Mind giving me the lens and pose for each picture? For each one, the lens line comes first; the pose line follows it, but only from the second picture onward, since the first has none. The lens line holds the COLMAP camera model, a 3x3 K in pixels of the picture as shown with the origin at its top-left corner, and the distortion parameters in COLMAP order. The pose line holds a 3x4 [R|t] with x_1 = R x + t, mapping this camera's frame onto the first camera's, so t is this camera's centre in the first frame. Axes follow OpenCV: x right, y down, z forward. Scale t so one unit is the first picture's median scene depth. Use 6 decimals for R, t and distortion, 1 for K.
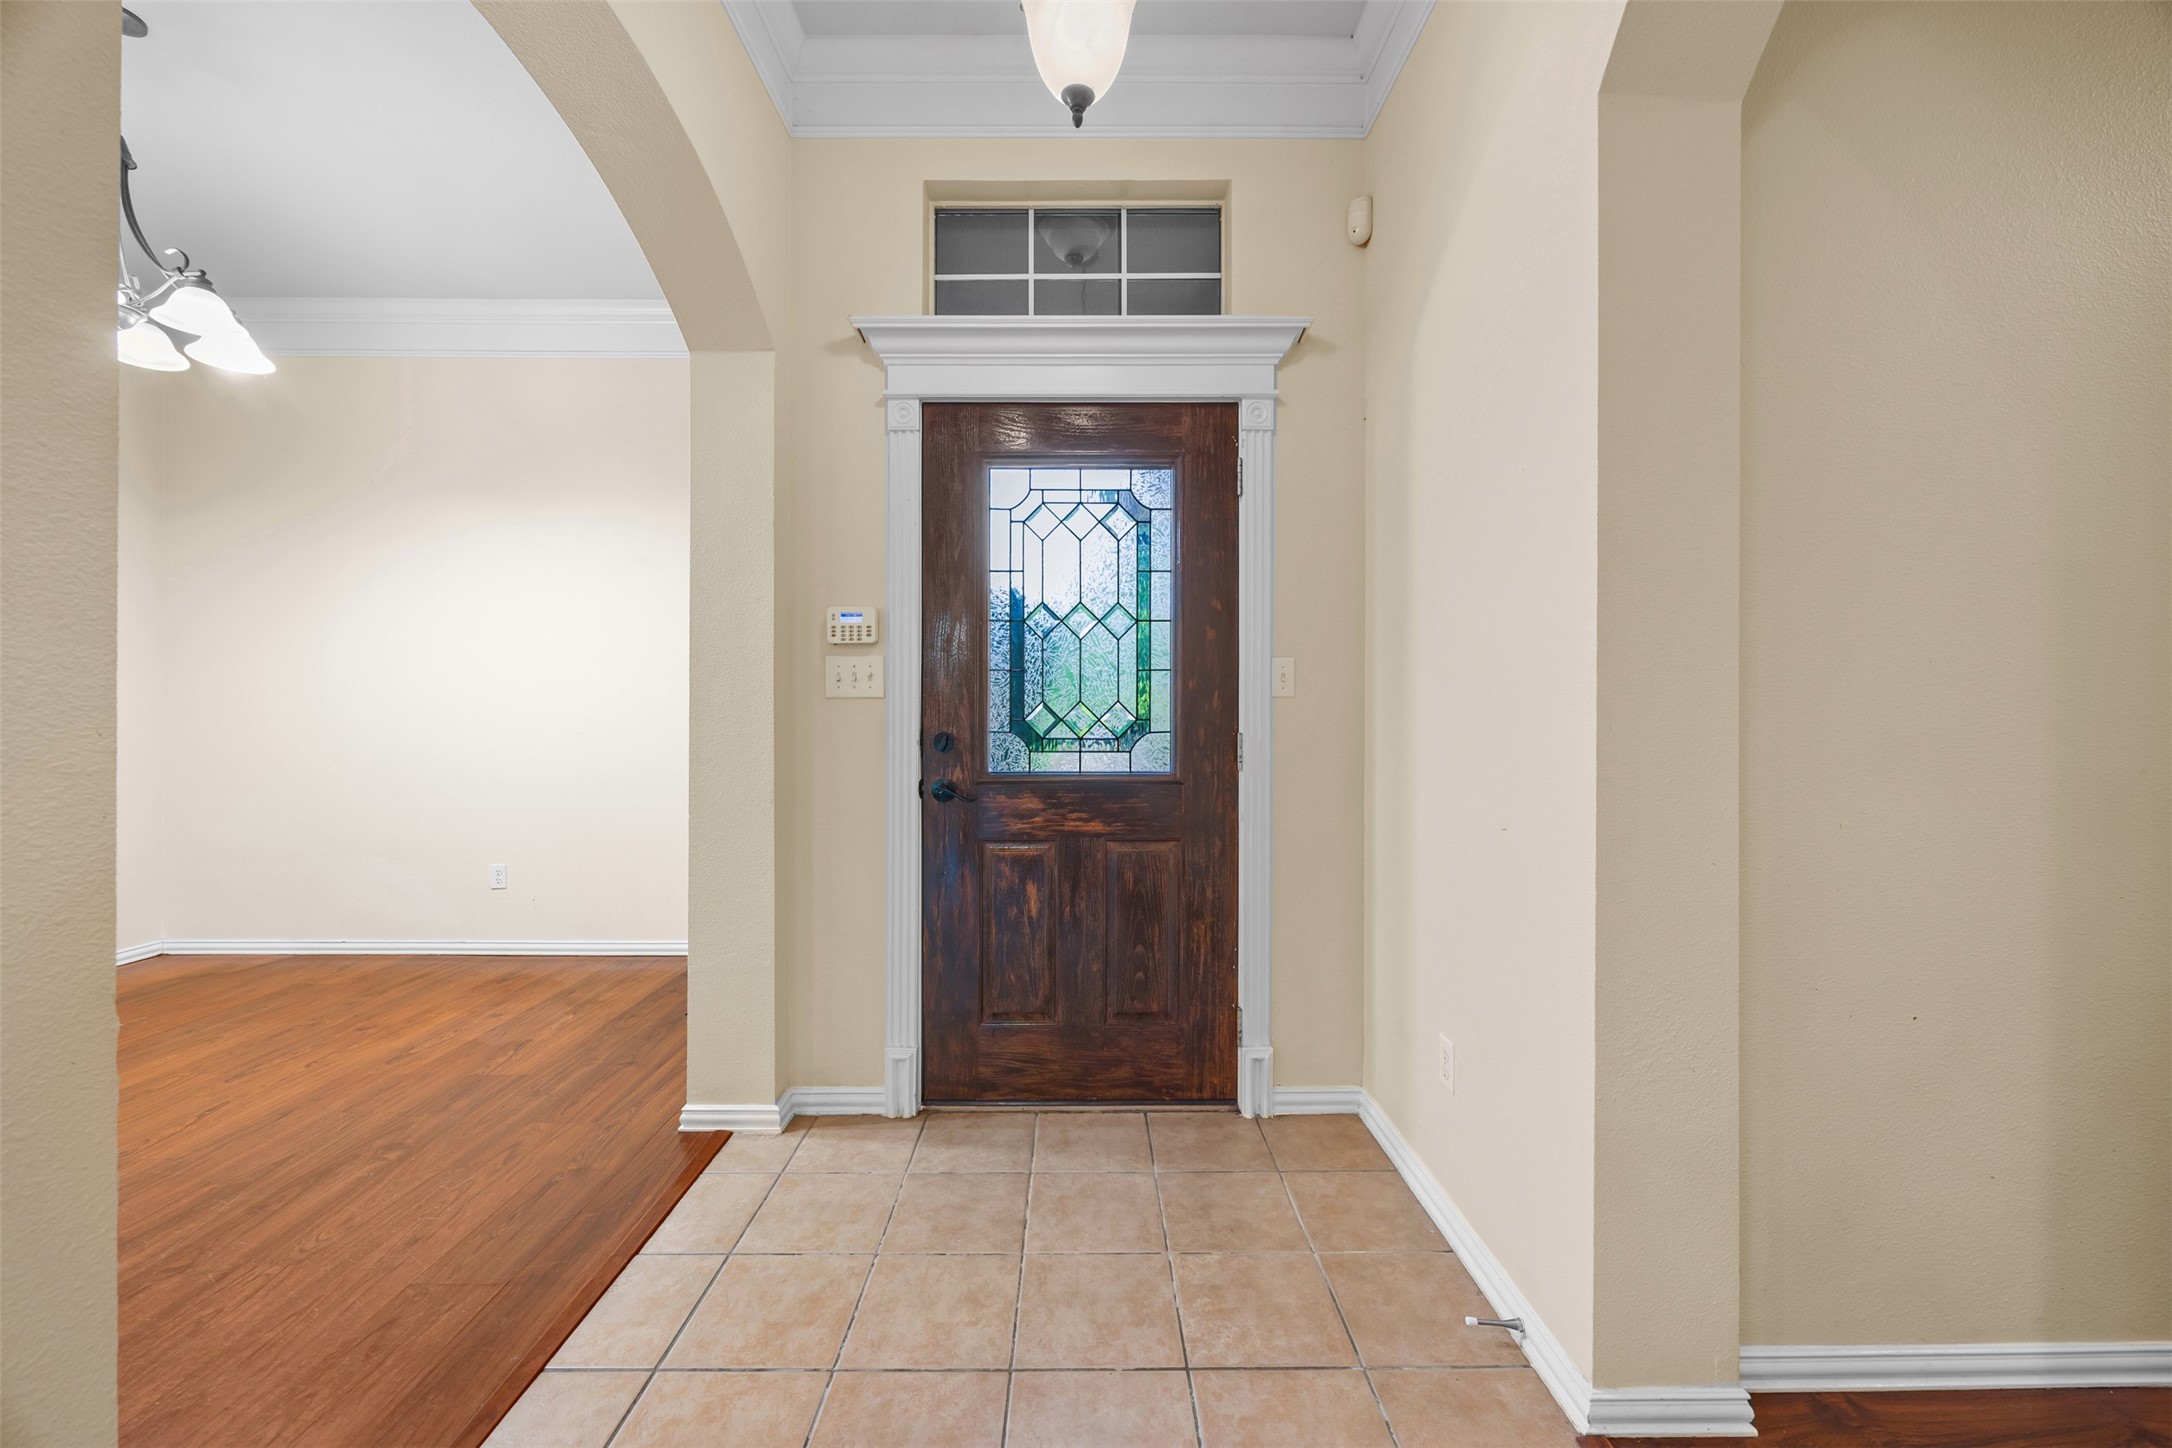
lens RADIAL K [[833.1, 0, 1088.3], [0, 833.1, 715.8], [0, 0, 1]] dist [-0.002957, 0.000336]
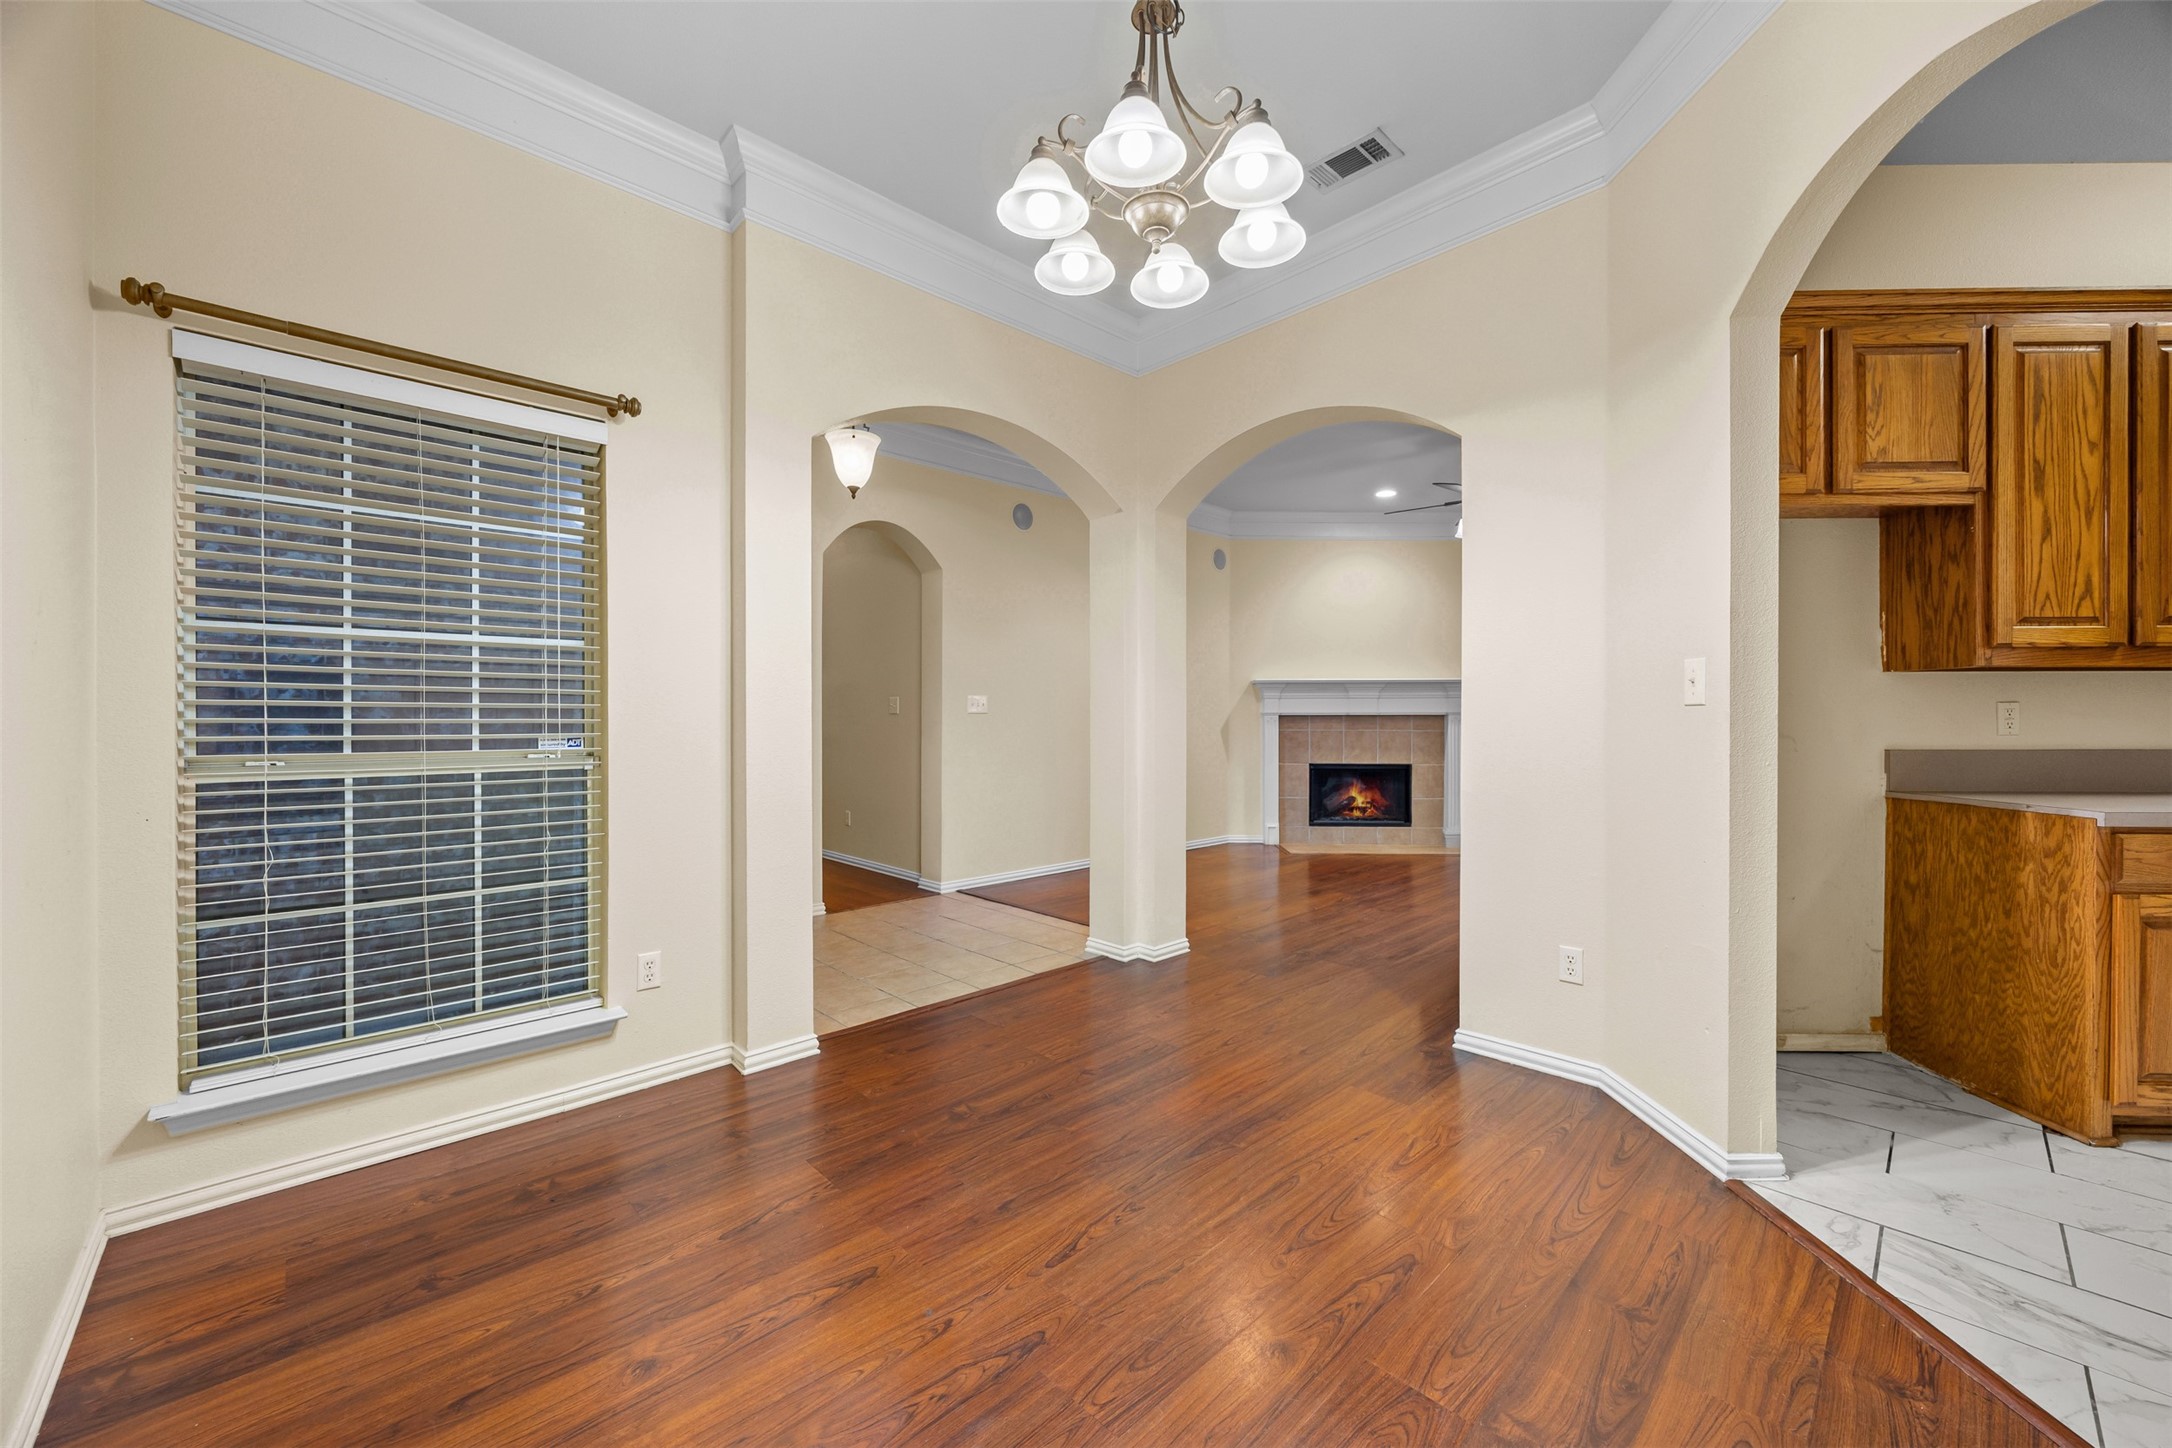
lens RADIAL K [[833.1, 0, 1076.6], [0, 833.1, 711.4], [0, 0, 1]] dist [-0.002957, 0.000336]
pose [[-0.676076, 0.003497, 0.736823, -1.579438], [0.004826, 0.999988, -0.000319, -0.018513], [-0.736816, 0.003340, -0.676085, 1.460322]]
